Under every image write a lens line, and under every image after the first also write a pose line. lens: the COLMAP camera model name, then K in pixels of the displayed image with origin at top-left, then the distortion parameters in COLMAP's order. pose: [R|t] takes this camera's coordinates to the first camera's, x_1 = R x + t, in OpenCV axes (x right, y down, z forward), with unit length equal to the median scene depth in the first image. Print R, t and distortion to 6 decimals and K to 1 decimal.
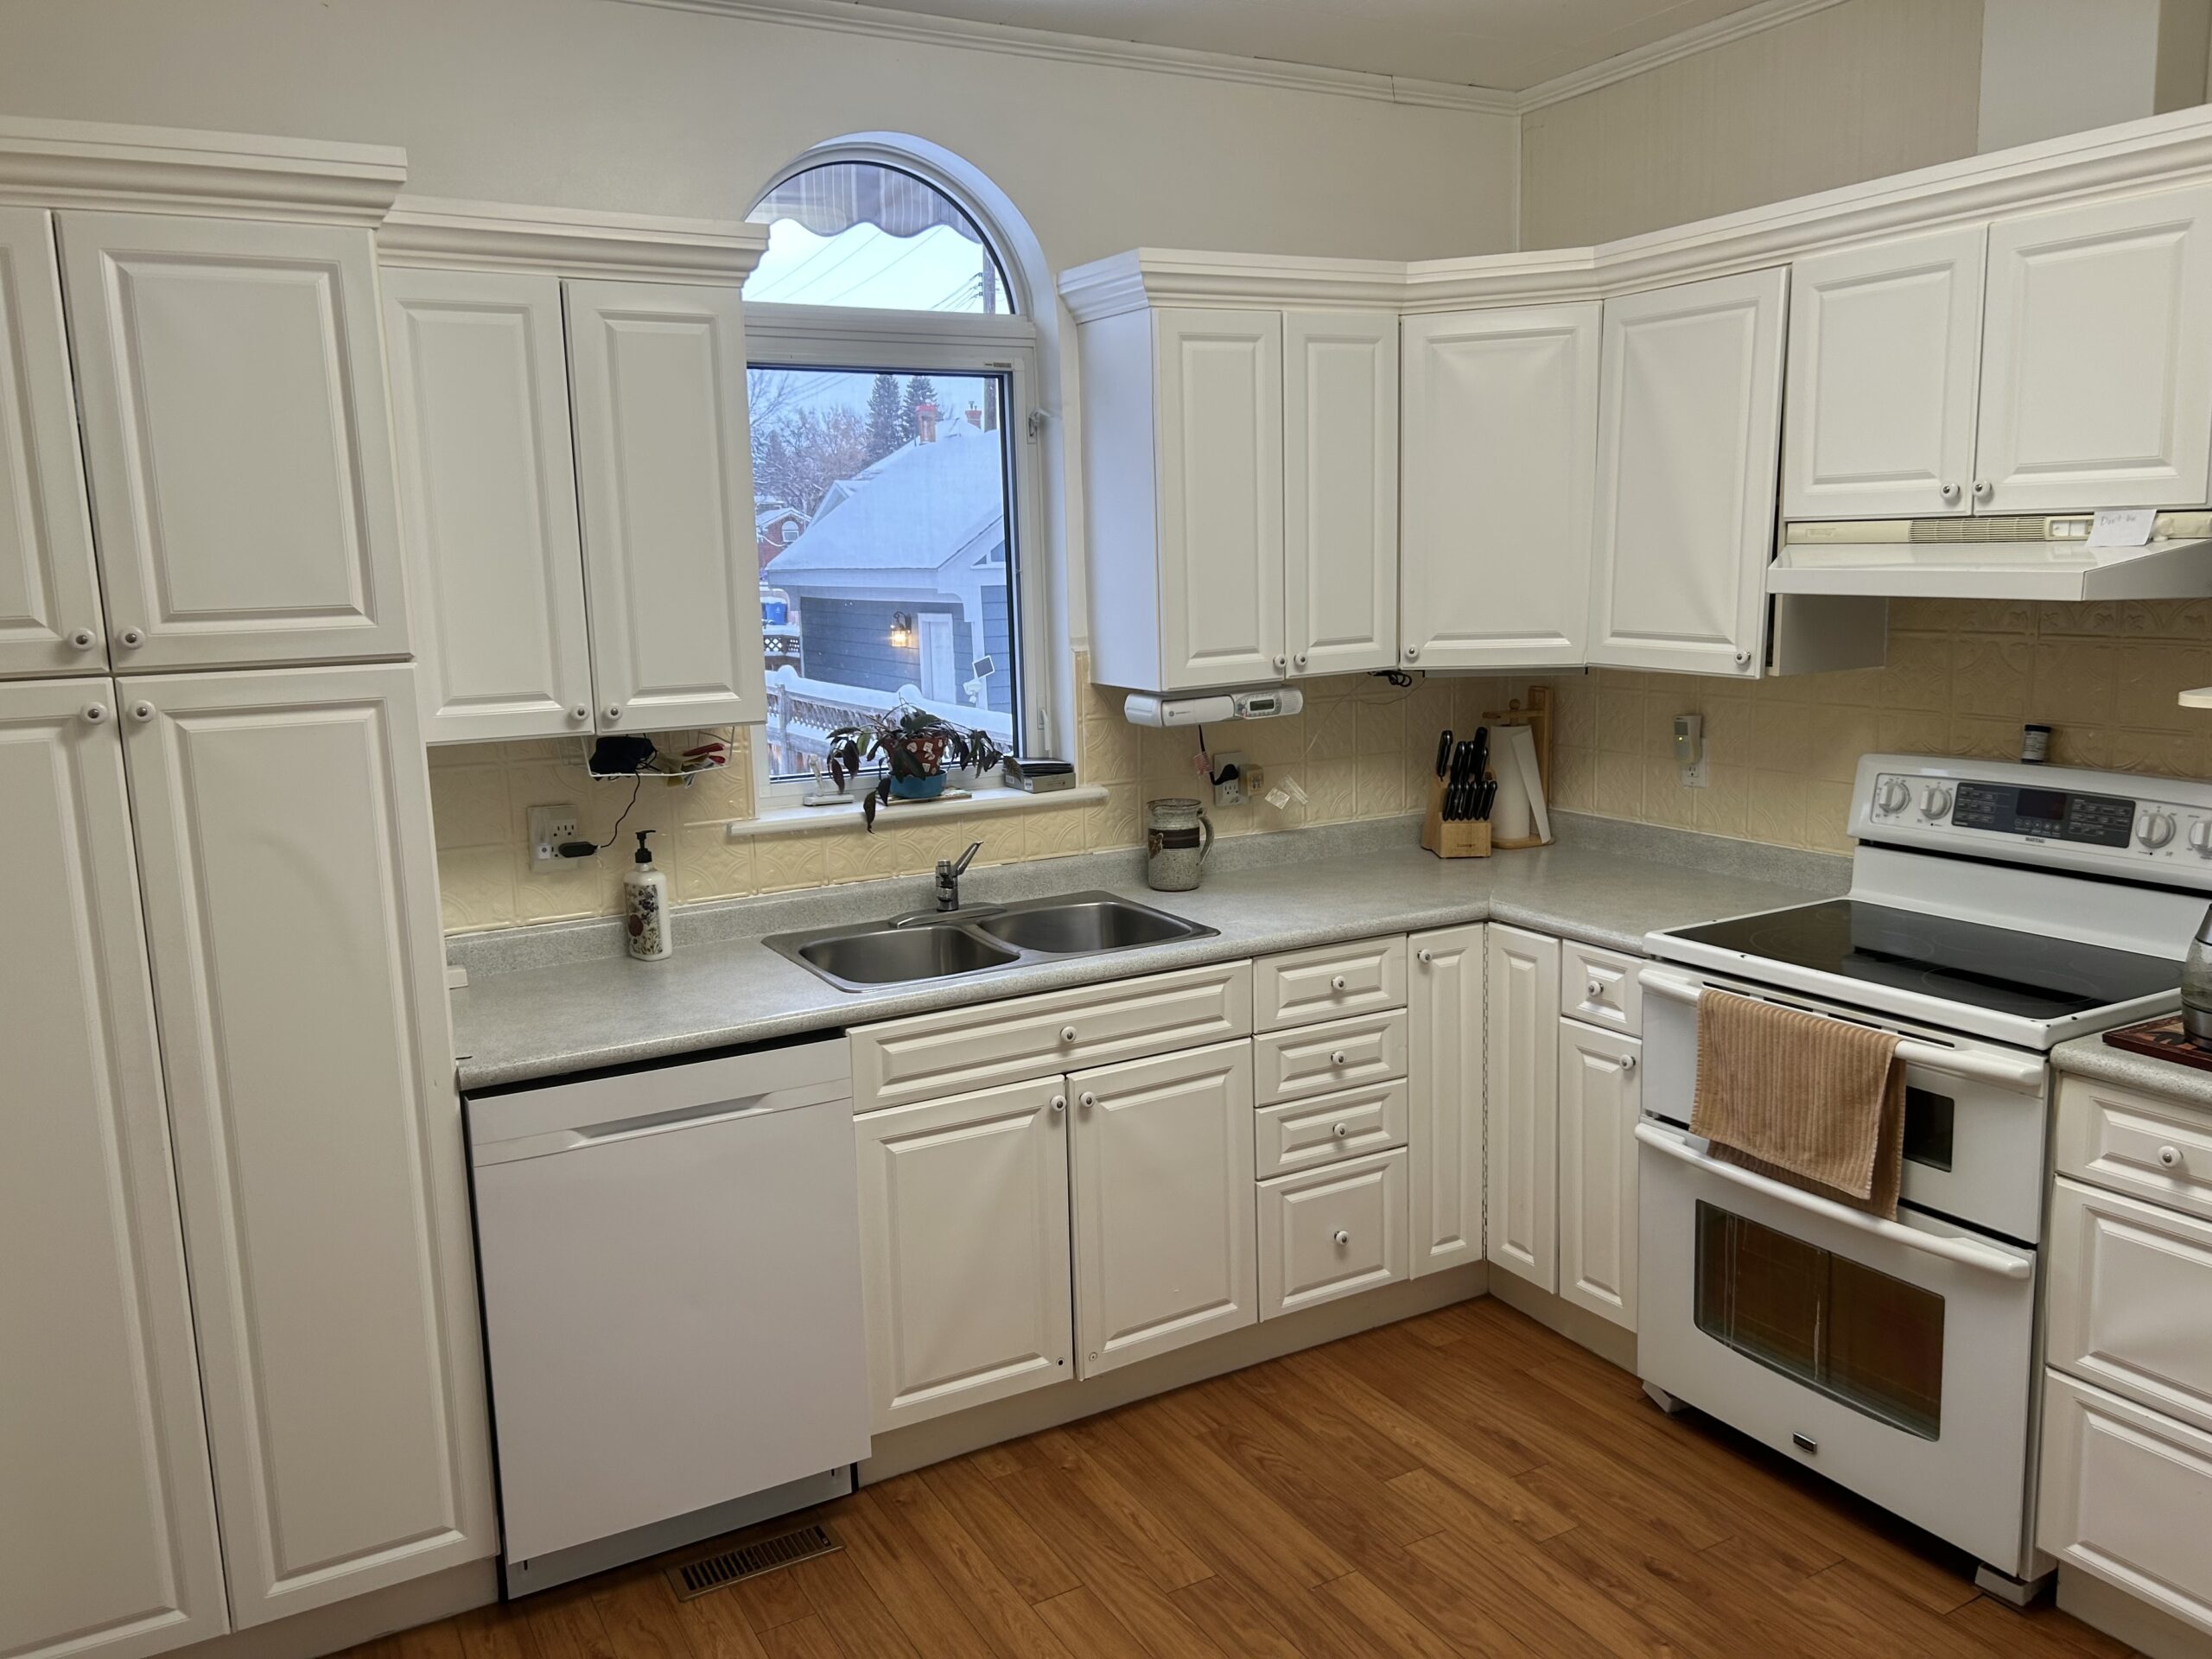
lens RADIAL K [[1658.6, 0, 1114.3], [0, 1658.6, 837.8], [0, 0, 1]] dist [0.045642, -0.048674]
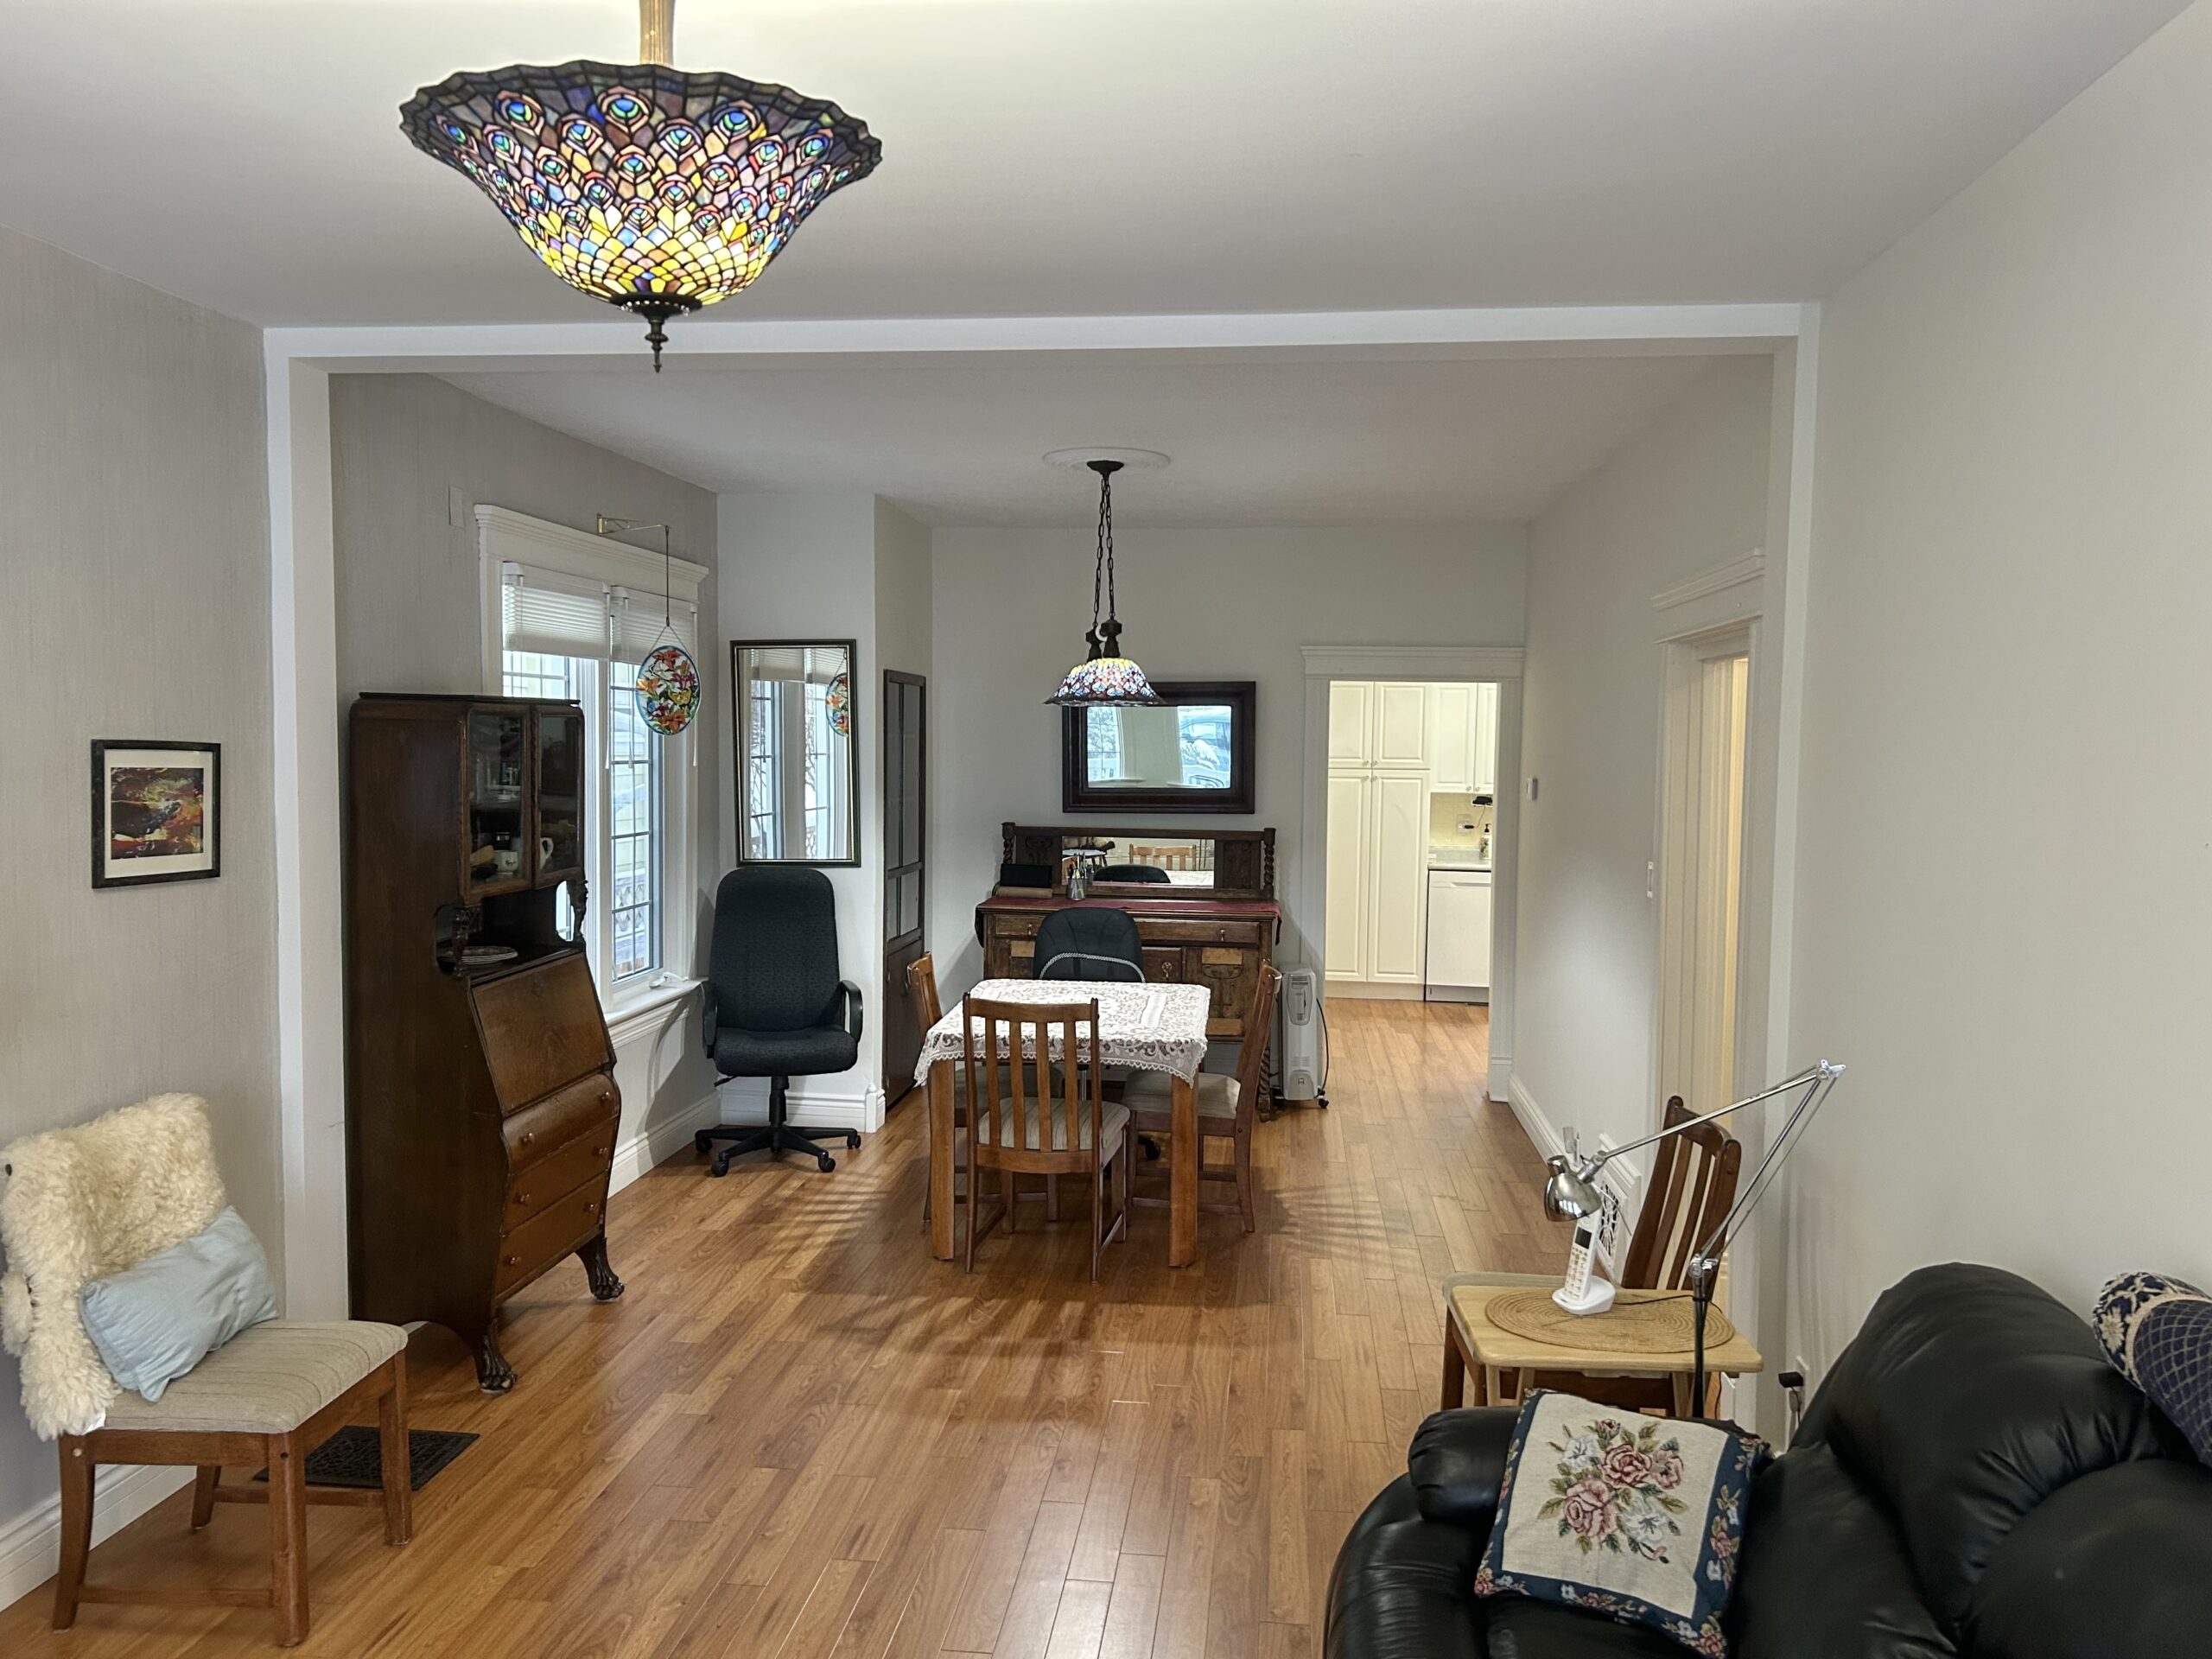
lens RADIAL K [[1658.6, 0, 1105.3], [0, 1658.6, 829.2], [0, 0, 1]] dist [0.045642, -0.048674]
pose [[0.818567, 0.071209, -0.569980, 1.153457], [-0.130828, 0.989318, -0.064289, 0.367724], [0.559313, 0.127194, 0.819140, -2.535662]]
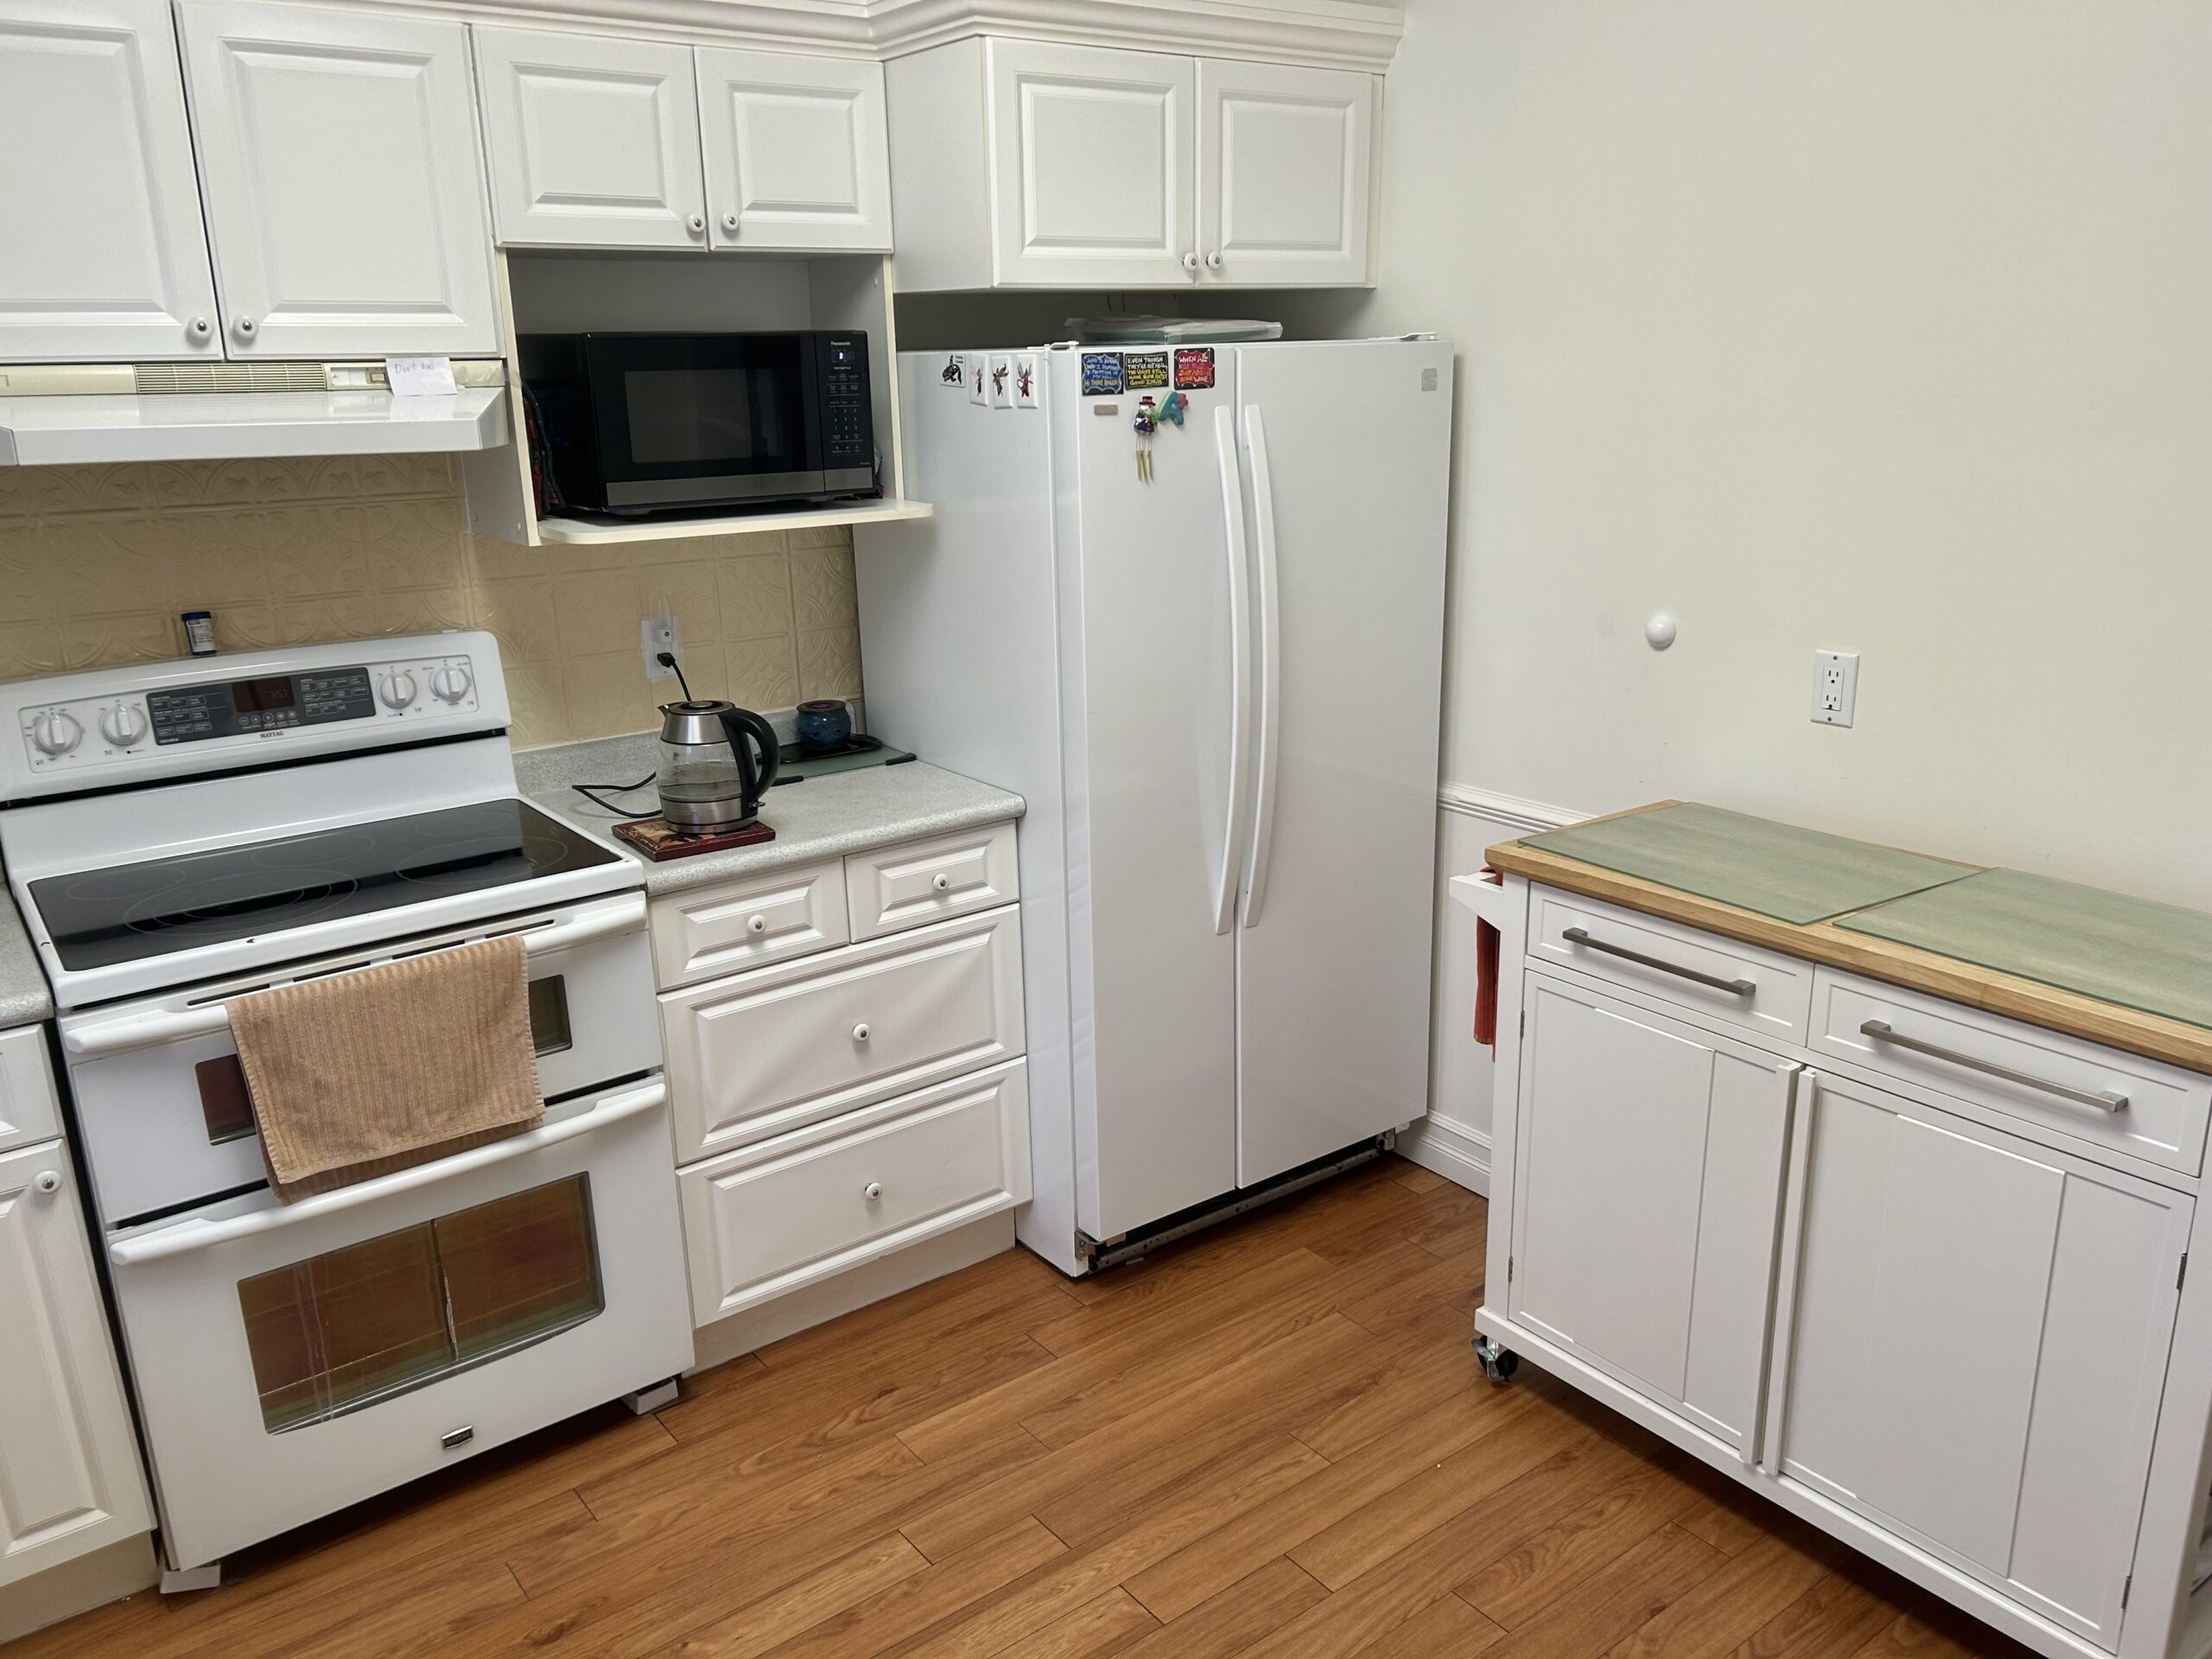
lens RADIAL K [[1658.6, 0, 1109.7], [0, 1658.6, 834.6], [0, 0, 1]] dist [0.045642, -0.048674]
pose [[-0.135813, -0.240248, 0.961164, -0.377627], [0.194825, 0.944734, 0.263670, -0.094864], [-0.971390, 0.223068, -0.081500, 0.636275]]
